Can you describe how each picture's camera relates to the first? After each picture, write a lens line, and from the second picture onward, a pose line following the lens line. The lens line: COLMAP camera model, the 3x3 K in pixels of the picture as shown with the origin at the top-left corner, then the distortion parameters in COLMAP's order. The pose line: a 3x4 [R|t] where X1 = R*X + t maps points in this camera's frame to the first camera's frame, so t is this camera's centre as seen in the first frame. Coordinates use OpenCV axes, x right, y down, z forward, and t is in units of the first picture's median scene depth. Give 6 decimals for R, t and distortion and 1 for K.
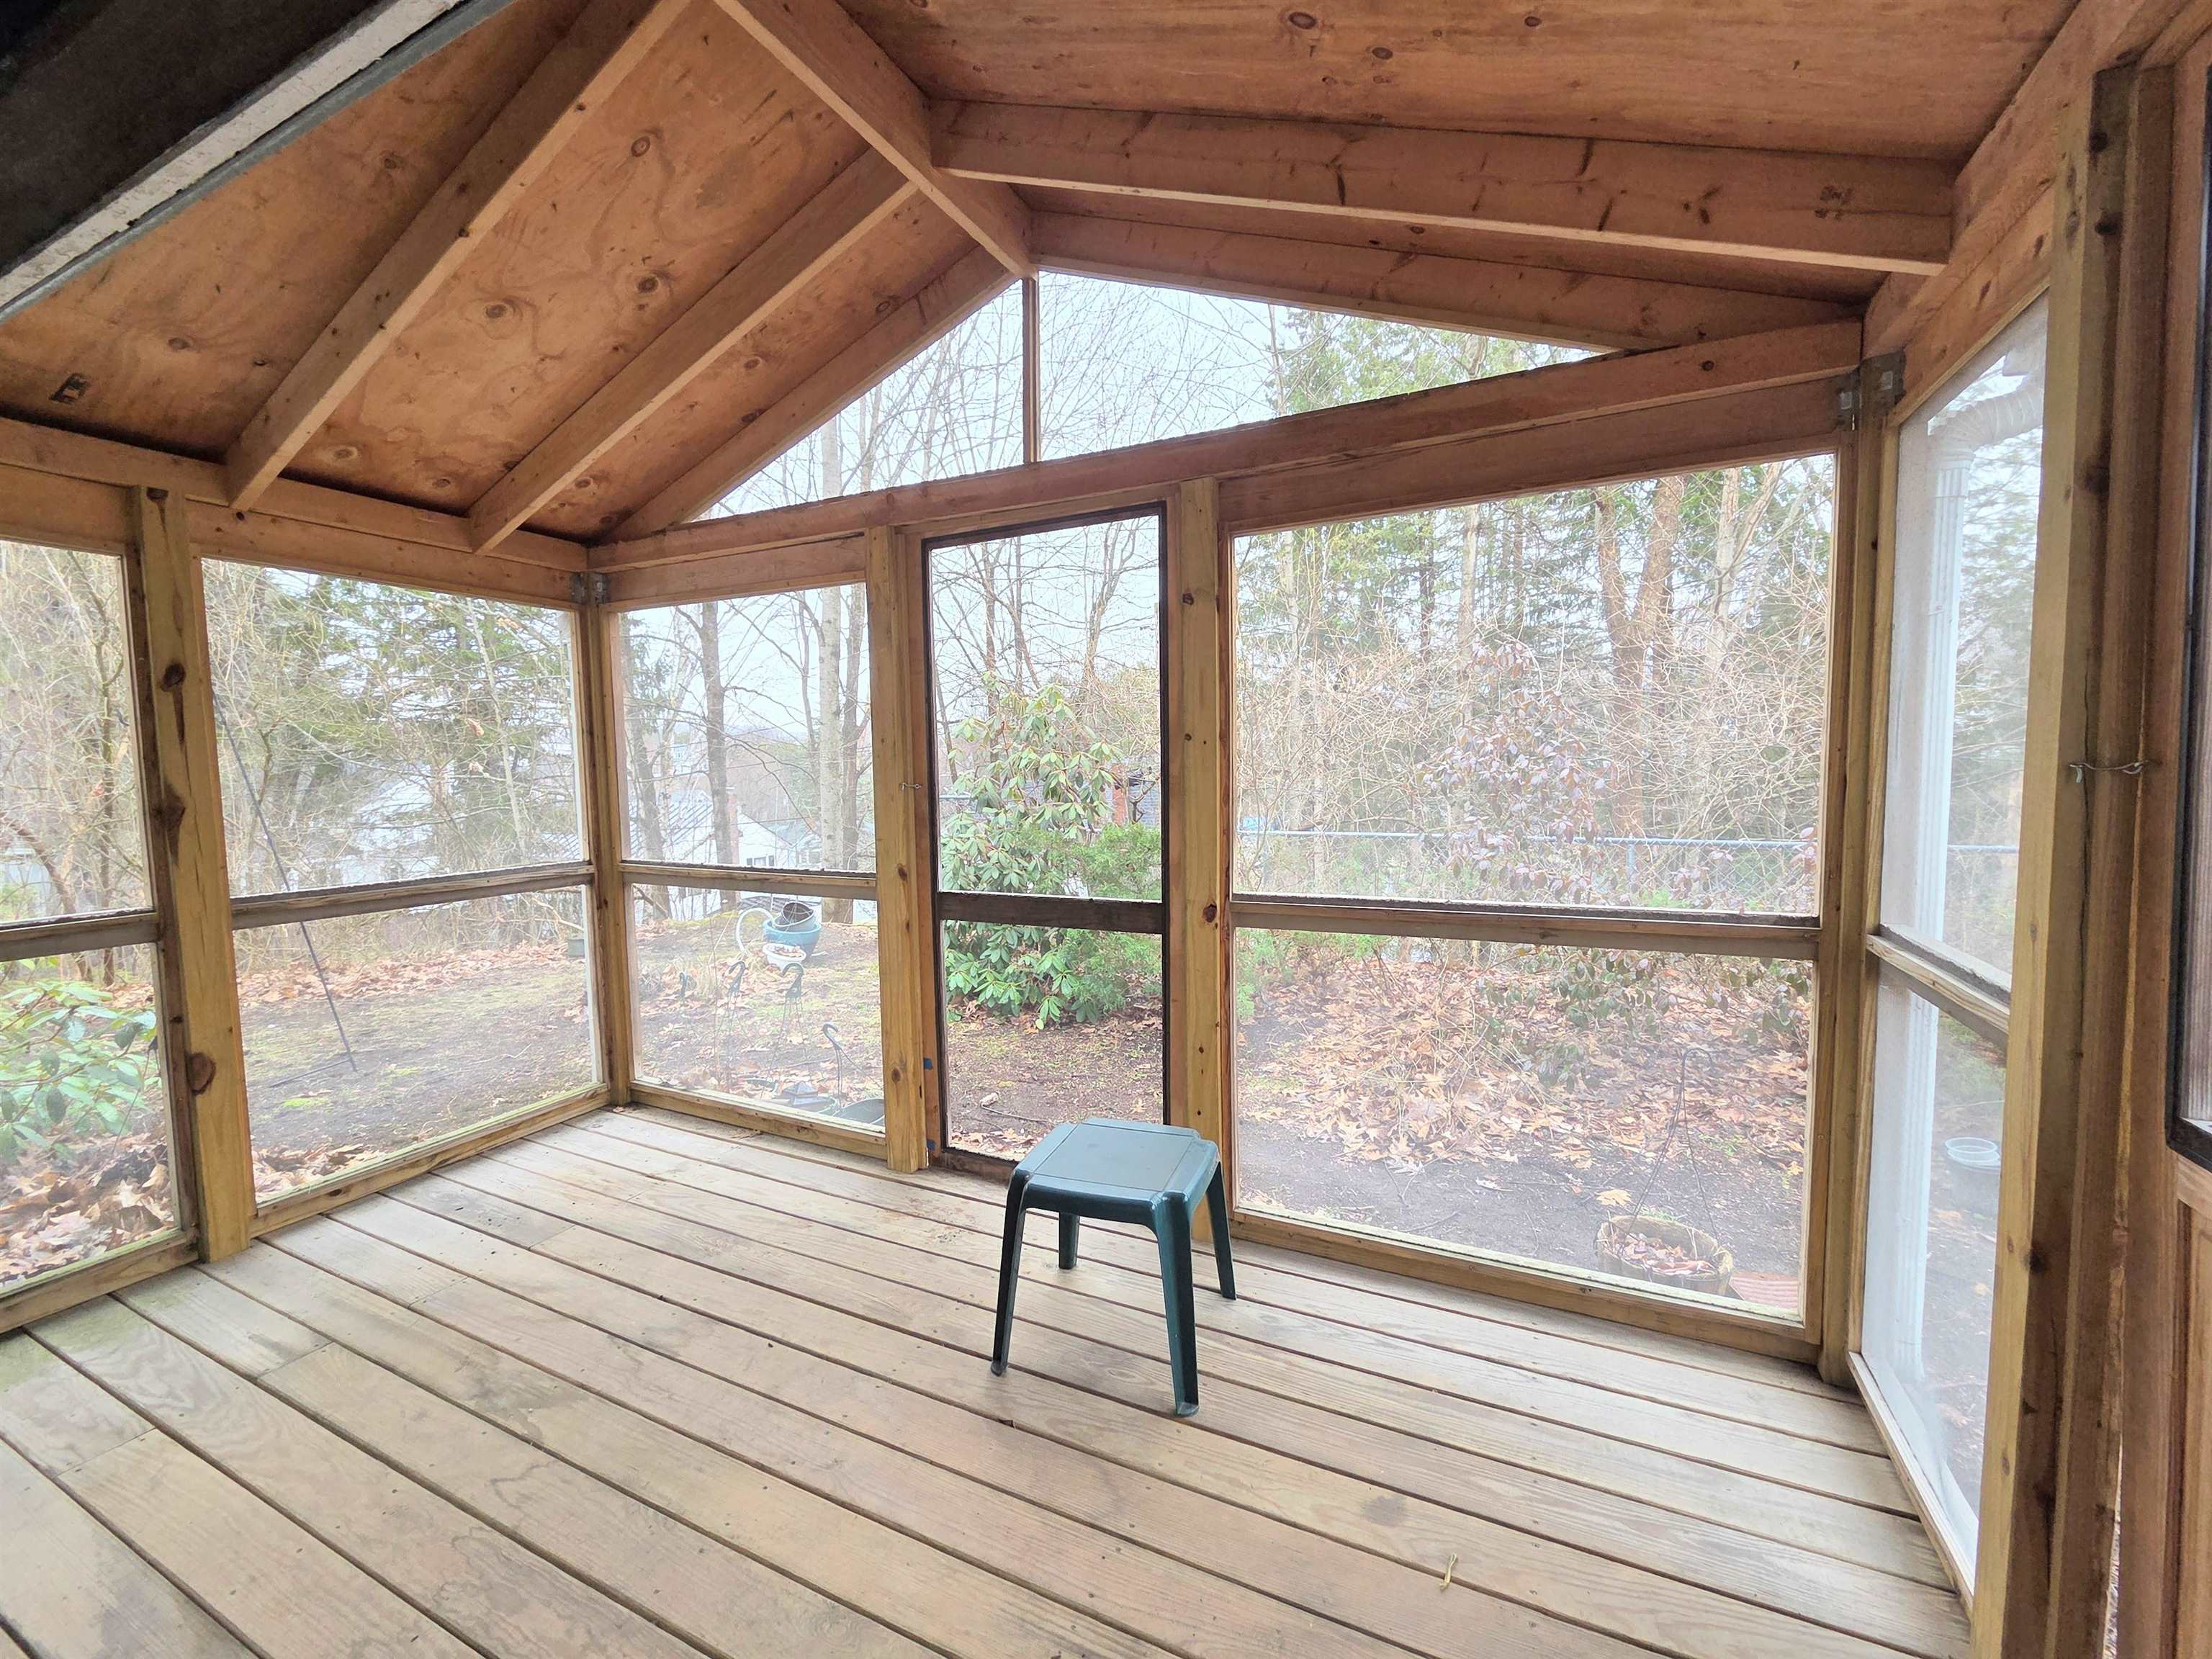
lens RADIAL K [[903.2, 0, 1101.9], [0, 903.2, 819.0], [0, 0, 1]] dist [-0.005874, -0.000129]
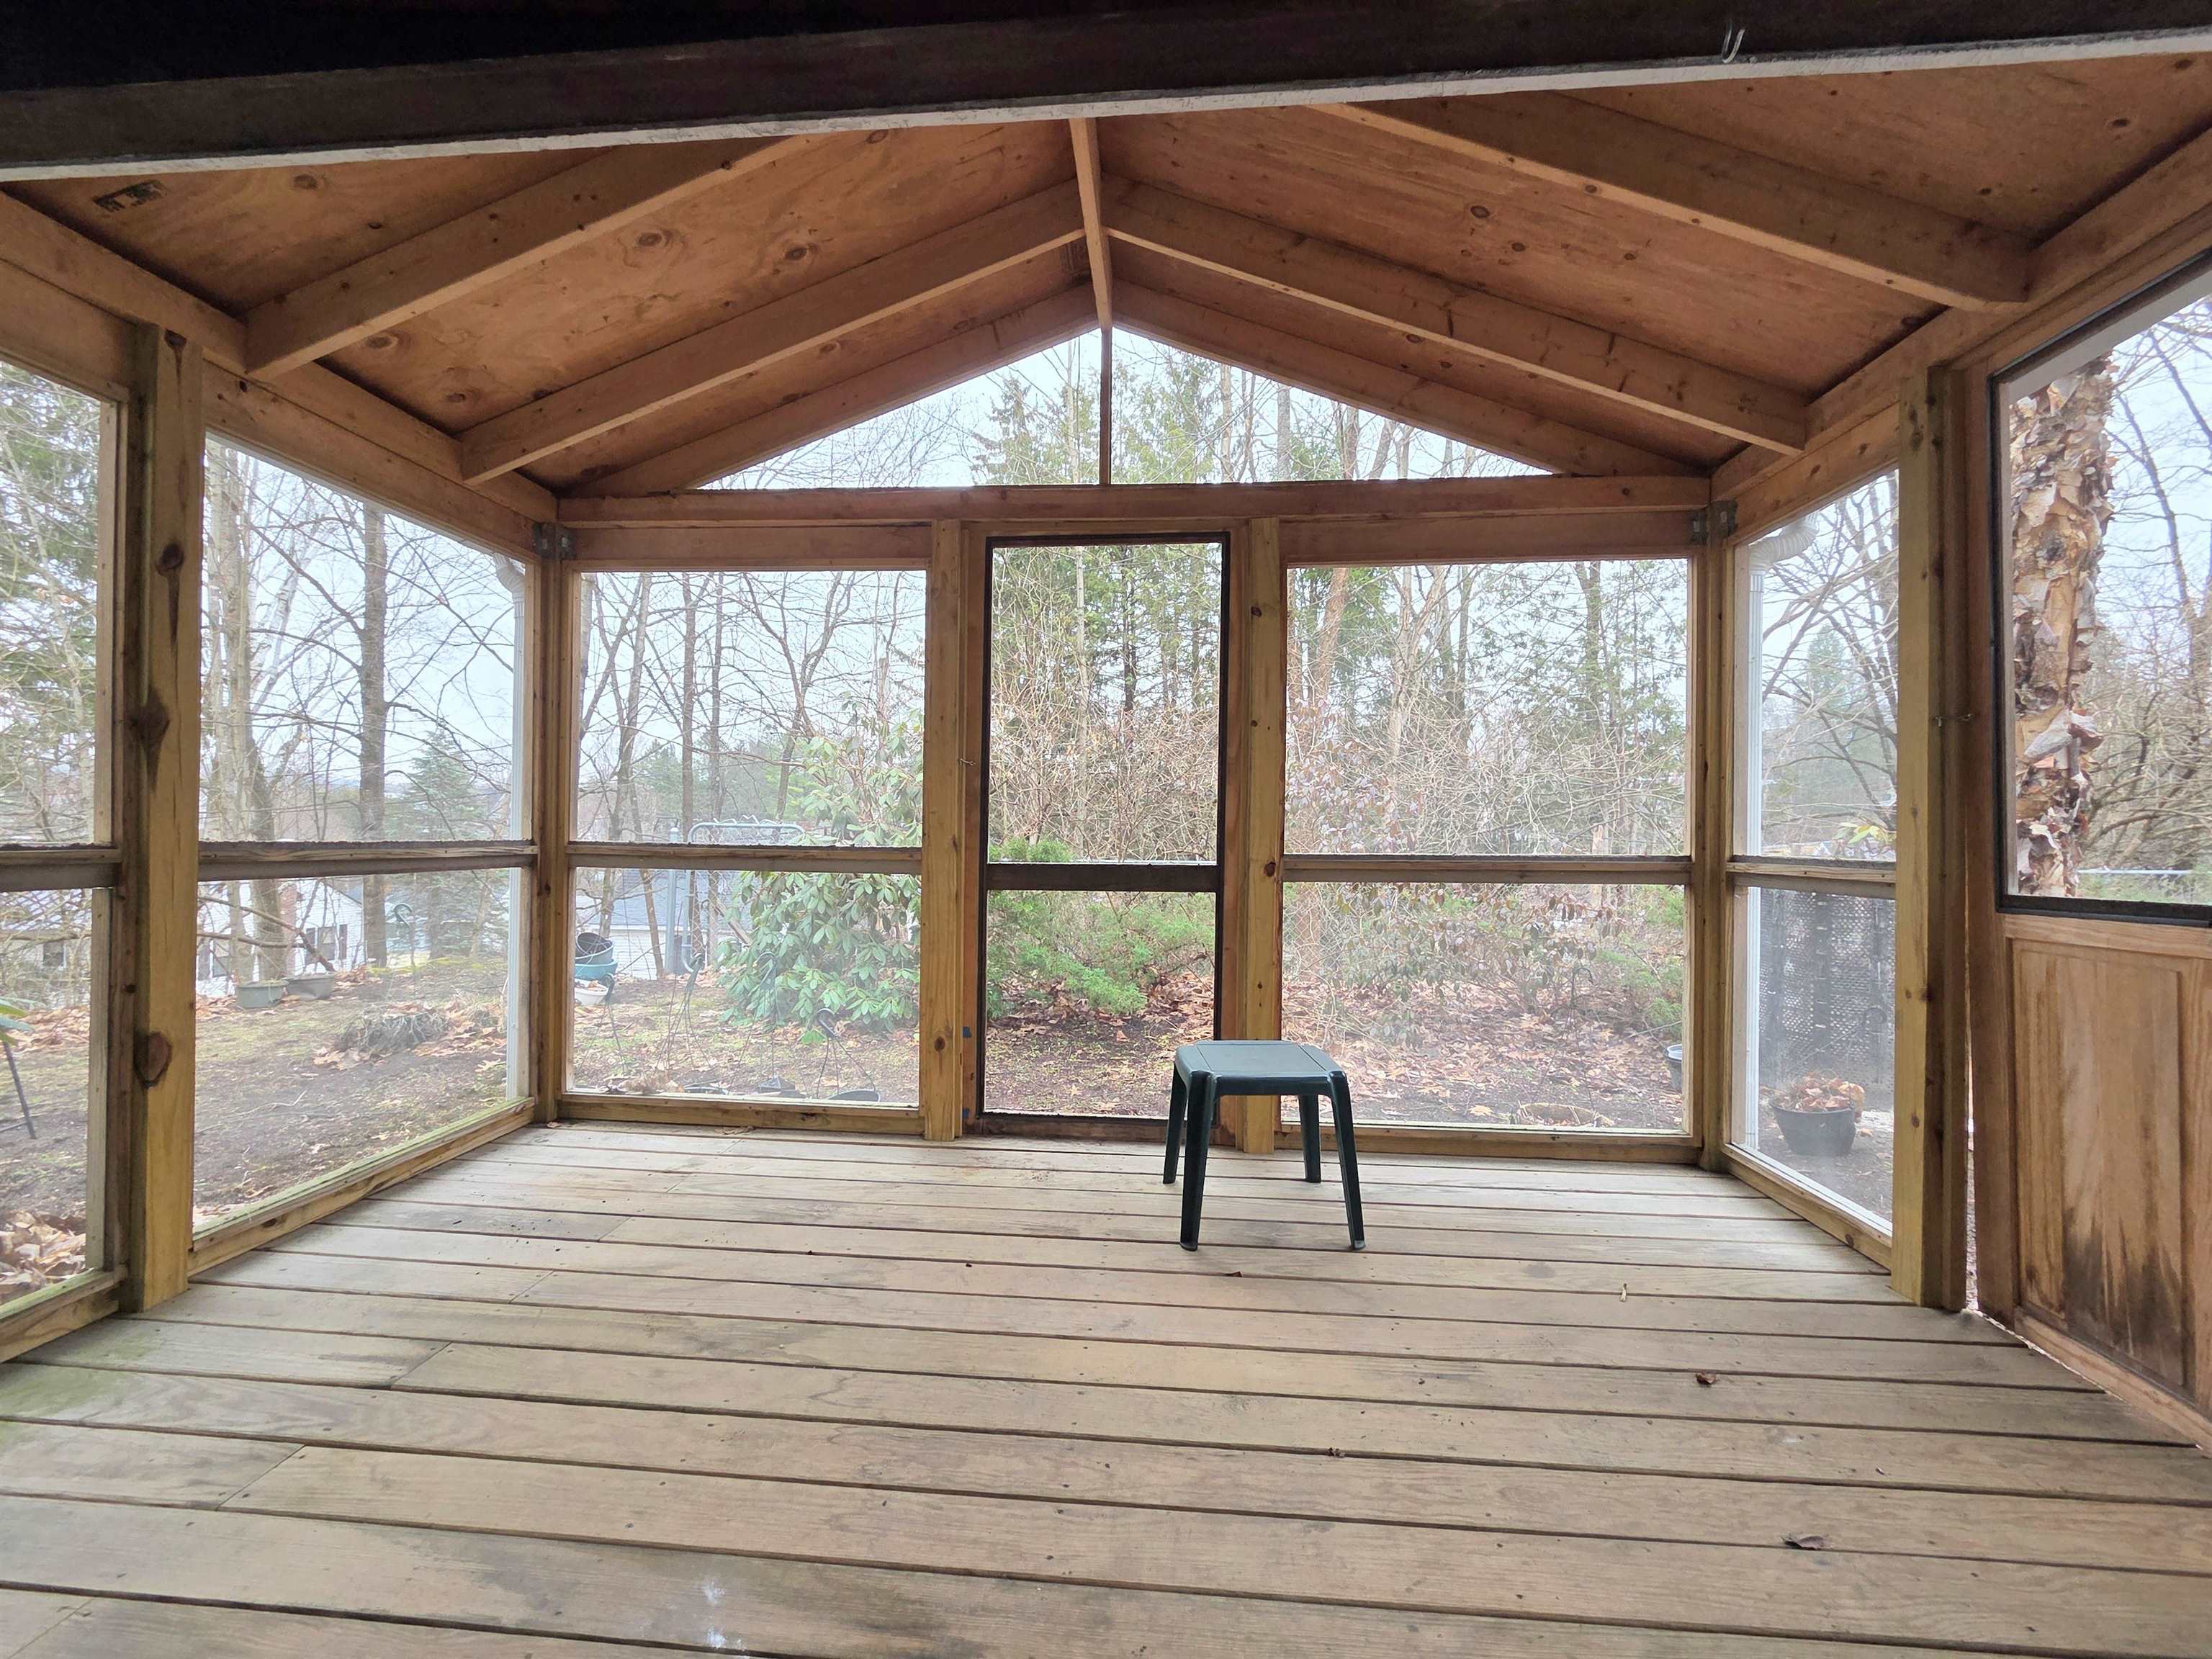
lens RADIAL K [[903.2, 0, 1092.5], [0, 903.2, 823.6], [0, 0, 1]] dist [-0.005874, -0.000129]
pose [[0.931886, 0.031885, 0.361348, -0.504187], [-0.004482, 0.997066, -0.076421, 0.127648], [-0.362725, 0.069596, 0.929294, -0.036239]]
